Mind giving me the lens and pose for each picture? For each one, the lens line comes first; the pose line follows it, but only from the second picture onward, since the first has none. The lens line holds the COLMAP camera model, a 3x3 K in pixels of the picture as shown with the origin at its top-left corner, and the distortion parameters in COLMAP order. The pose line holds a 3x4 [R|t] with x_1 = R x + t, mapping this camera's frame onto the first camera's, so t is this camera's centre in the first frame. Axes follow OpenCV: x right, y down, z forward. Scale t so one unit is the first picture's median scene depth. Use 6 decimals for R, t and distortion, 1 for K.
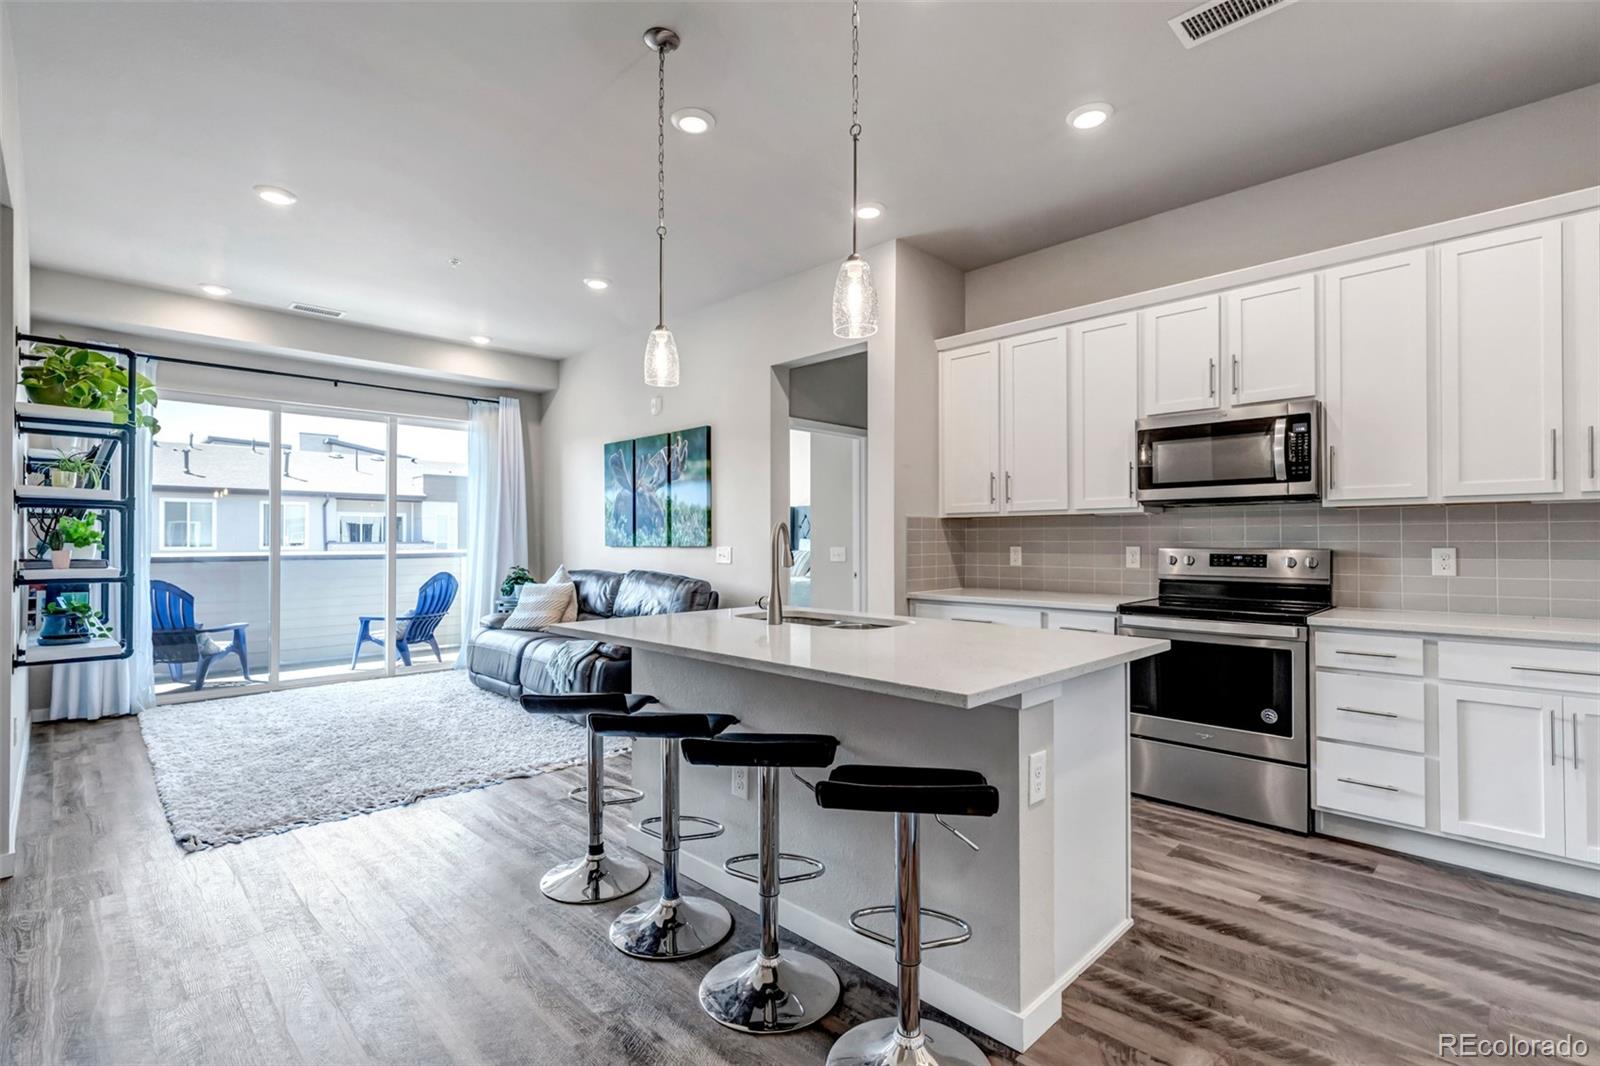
lens RADIAL K [[739.6, 0, 799.1], [0, 739.6, 533.8], [0, 0, 1]] dist [0.001119, 0.001065]
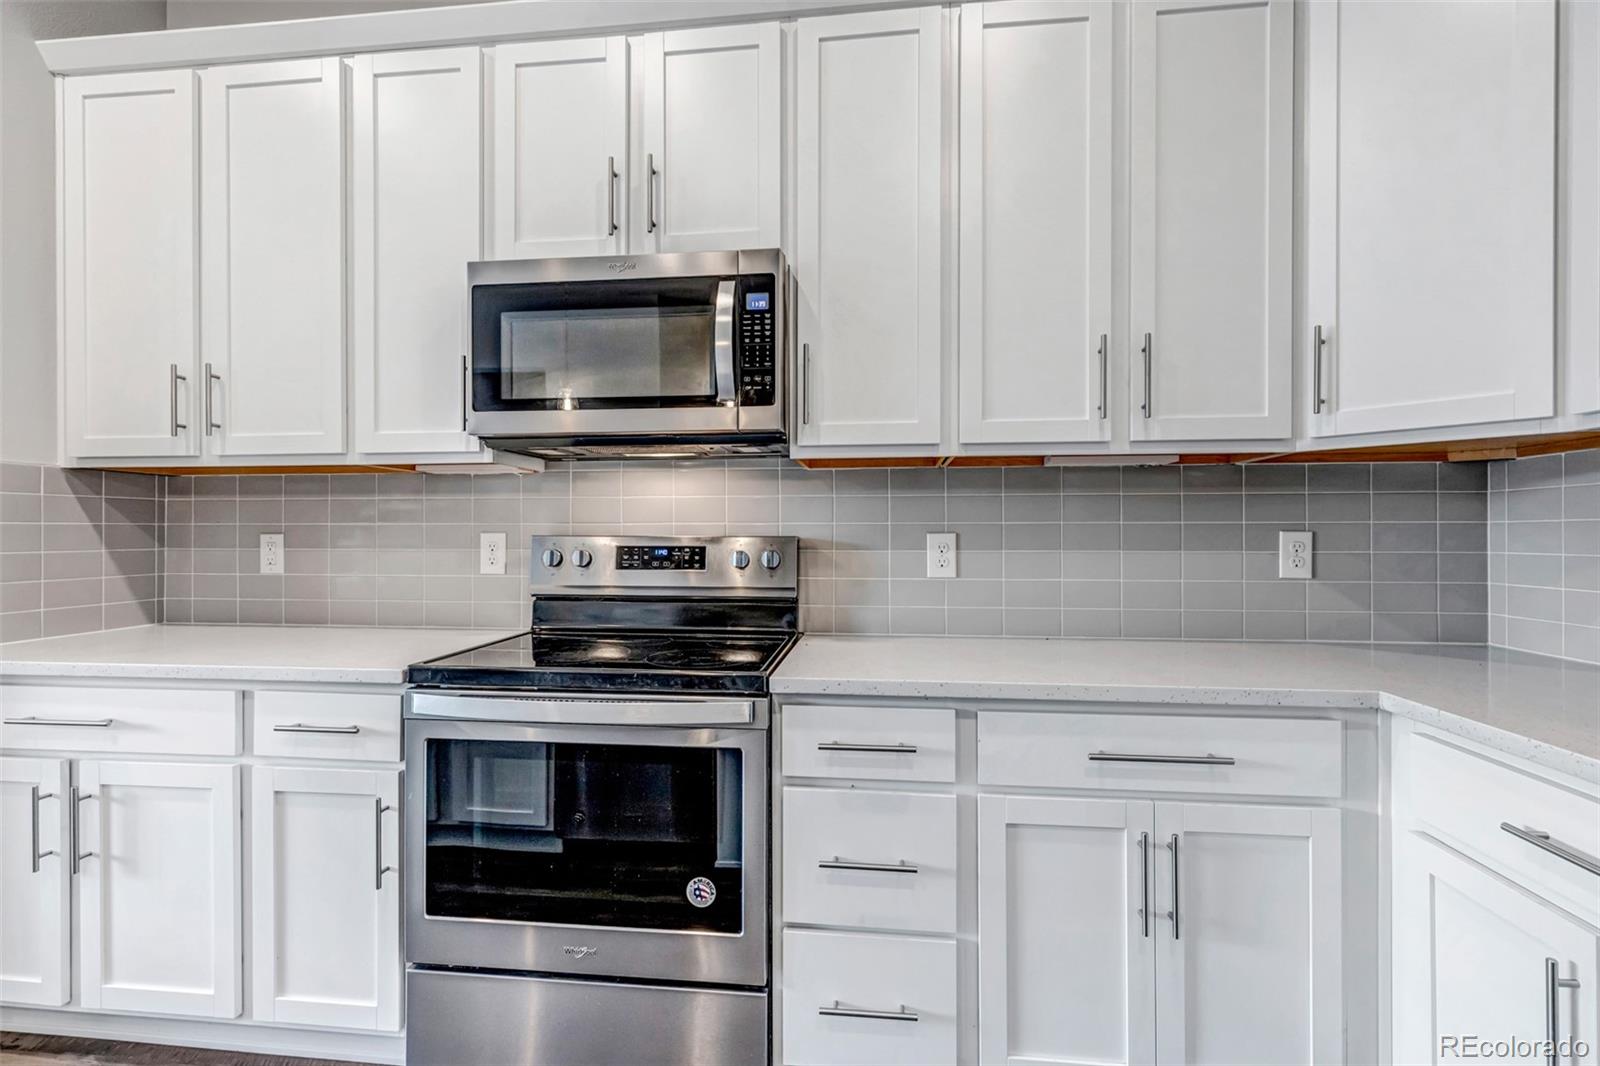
lens RADIAL K [[739.6, 0, 806.1], [0, 739.6, 533.1], [0, 0, 1]] dist [0.001119, 0.001065]
pose [[0.783400, 0.000550, 0.621518, 0.318061], [-0.007096, 0.999942, 0.008060, 0.011952], [-0.621478, -0.010724, 0.783358, 0.476574]]
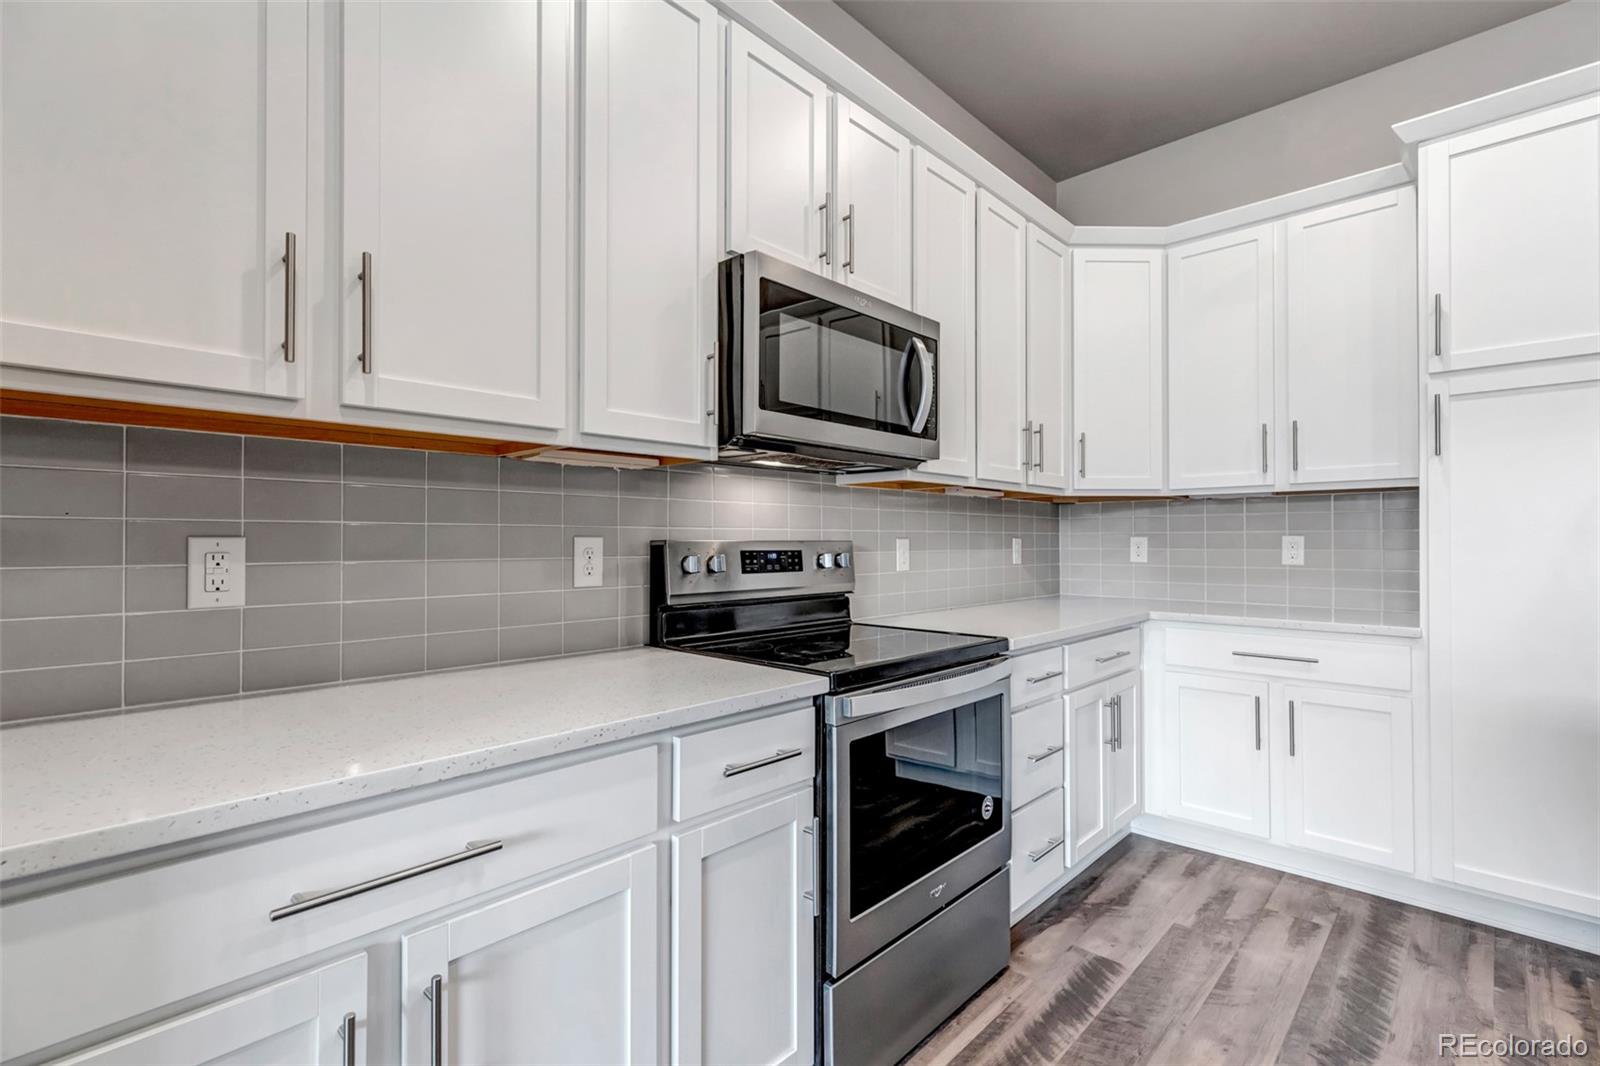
lens RADIAL K [[739.6, 0, 796.7], [0, 739.6, 530.3], [0, 0, 1]] dist [0.001119, 0.001065]
pose [[-0.028434, 0.014258, 0.999494, 0.011795], [-0.011093, 0.999832, -0.014578, 0.019086], [-0.999534, -0.011502, -0.028271, 0.947657]]
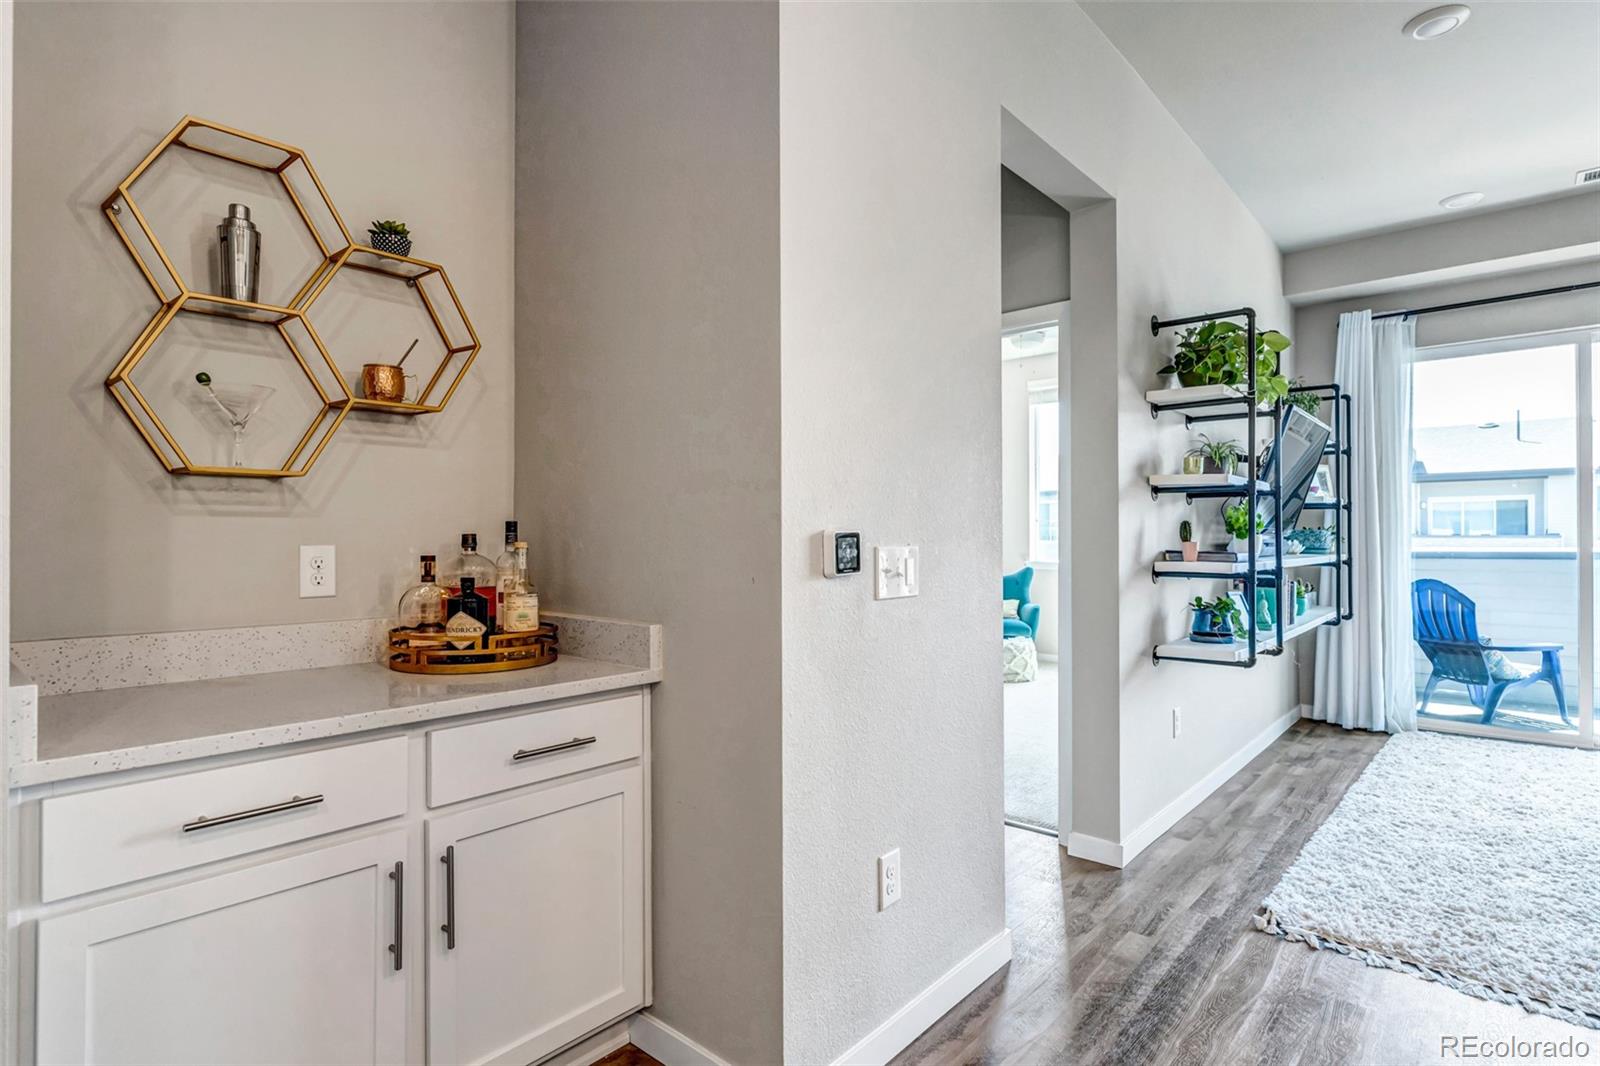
lens RADIAL K [[811.5, 0, 792.8], [0, 811.5, 534.3], [0, 0, 1]] dist [0.001113, -0.004563]
pose [[0.062445, -0.000767, -0.998048, -0.000124], [0.012477, 0.999922, 0.000012, 0.004866], [0.997970, -0.012453, 0.062449, 0.344265]]
